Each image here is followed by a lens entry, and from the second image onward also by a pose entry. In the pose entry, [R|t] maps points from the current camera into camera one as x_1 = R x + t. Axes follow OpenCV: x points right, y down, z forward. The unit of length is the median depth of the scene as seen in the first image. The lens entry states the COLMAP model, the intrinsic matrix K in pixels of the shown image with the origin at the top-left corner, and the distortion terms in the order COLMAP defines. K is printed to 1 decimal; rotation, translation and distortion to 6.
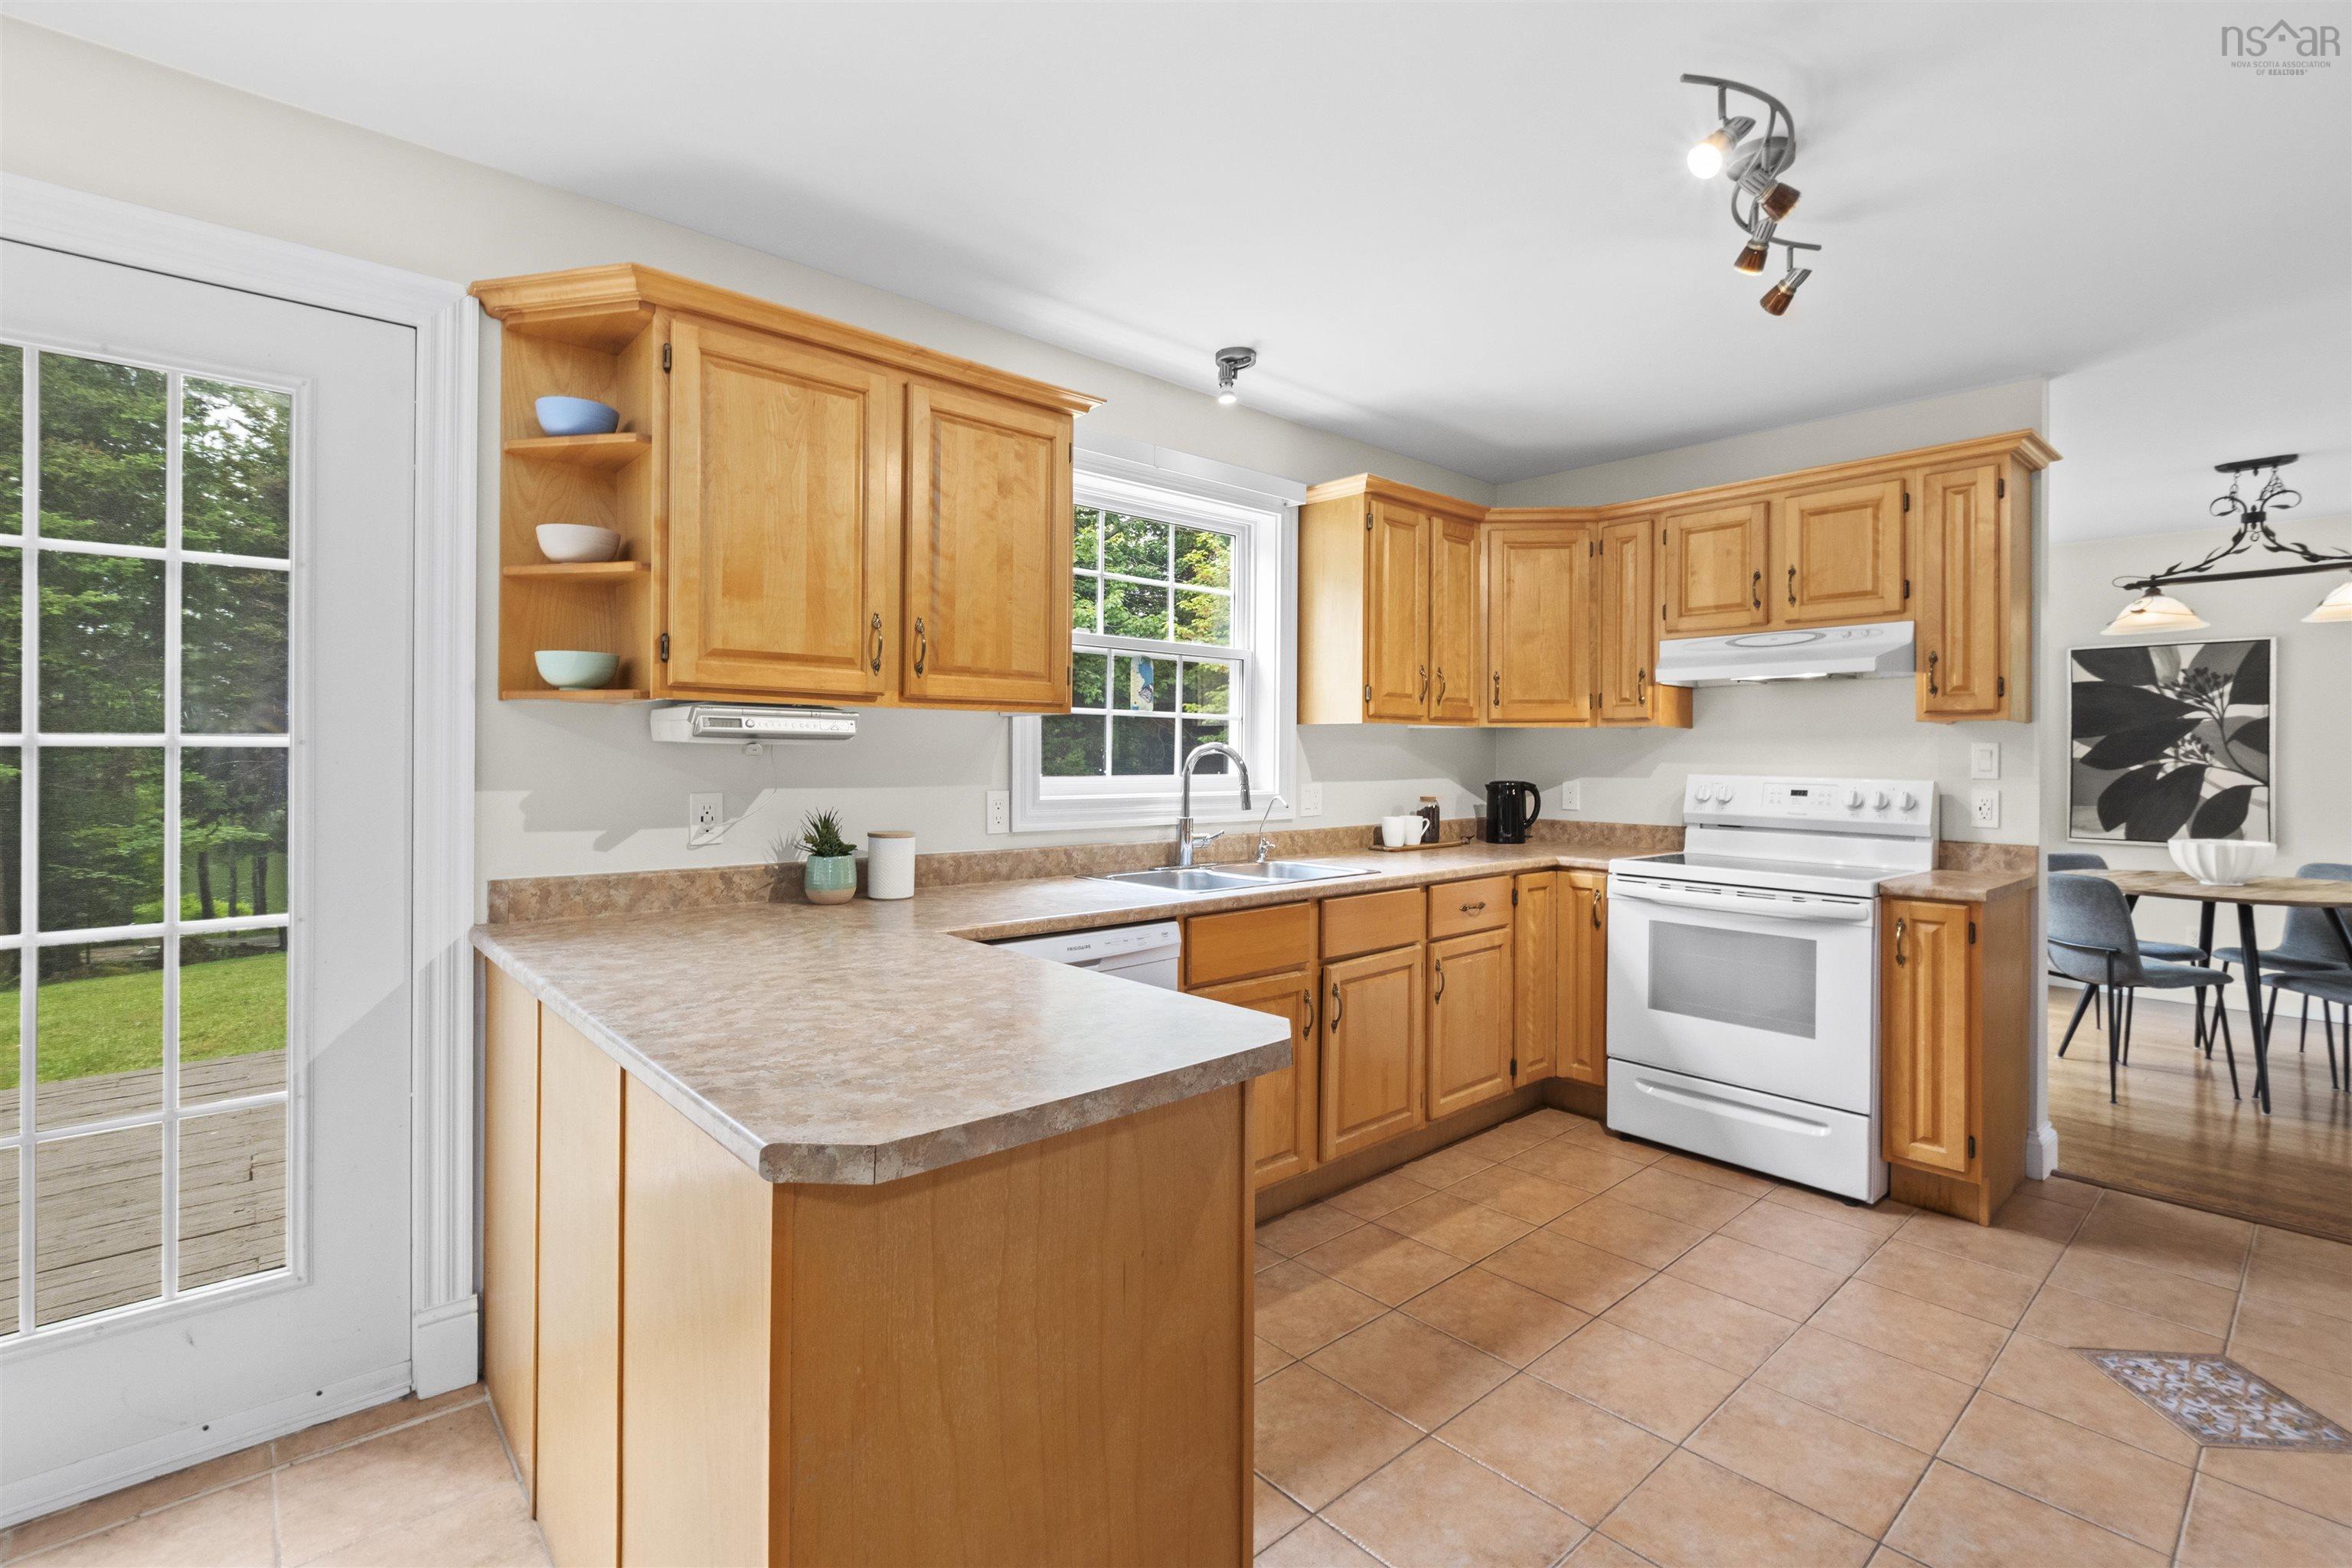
lens RADIAL K [[1054.1, 0, 1172.4], [0, 1054.1, 772.8], [0, 0, 1]] dist [0.003454, -0.002779]
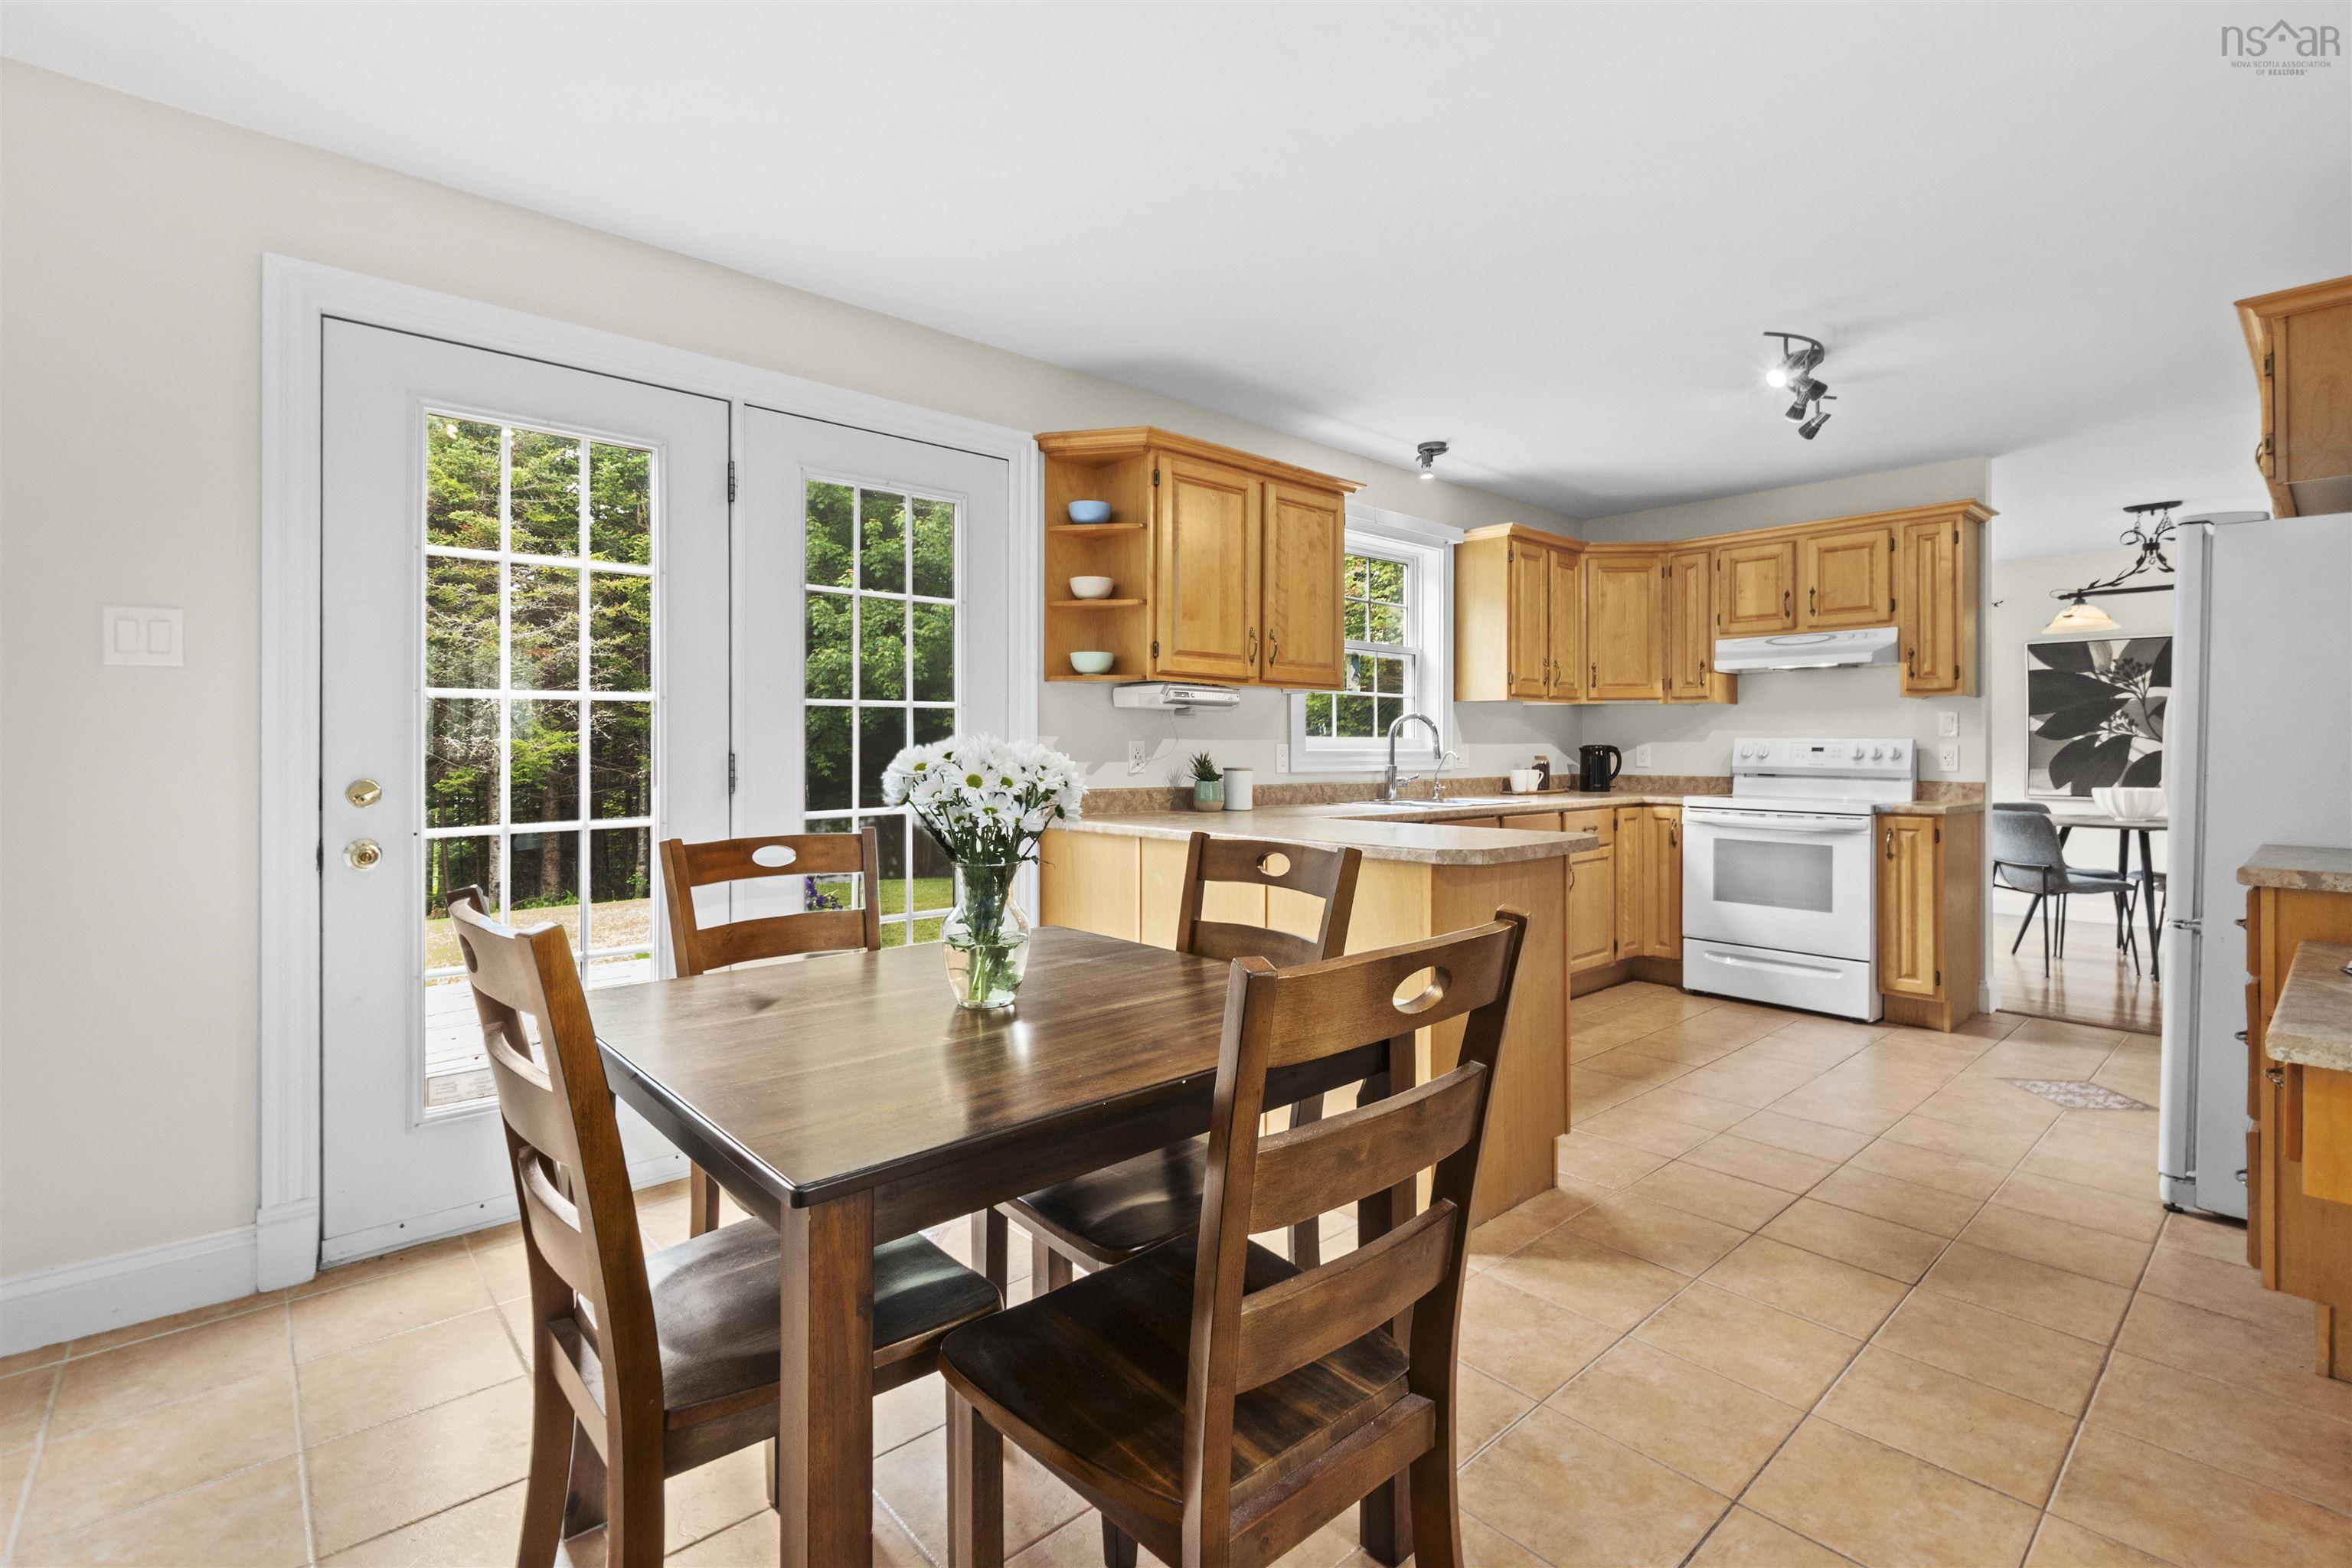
lens RADIAL K [[1054.1, 0, 1177.2], [0, 1054.1, 760.0], [0, 0, 1]] dist [0.003454, -0.002779]
pose [[0.999976, -0.003514, 0.005973, -0.291953], [0.003545, 0.999980, -0.005254, 0.042297], [-0.005954, 0.005275, 0.999968, -0.435870]]
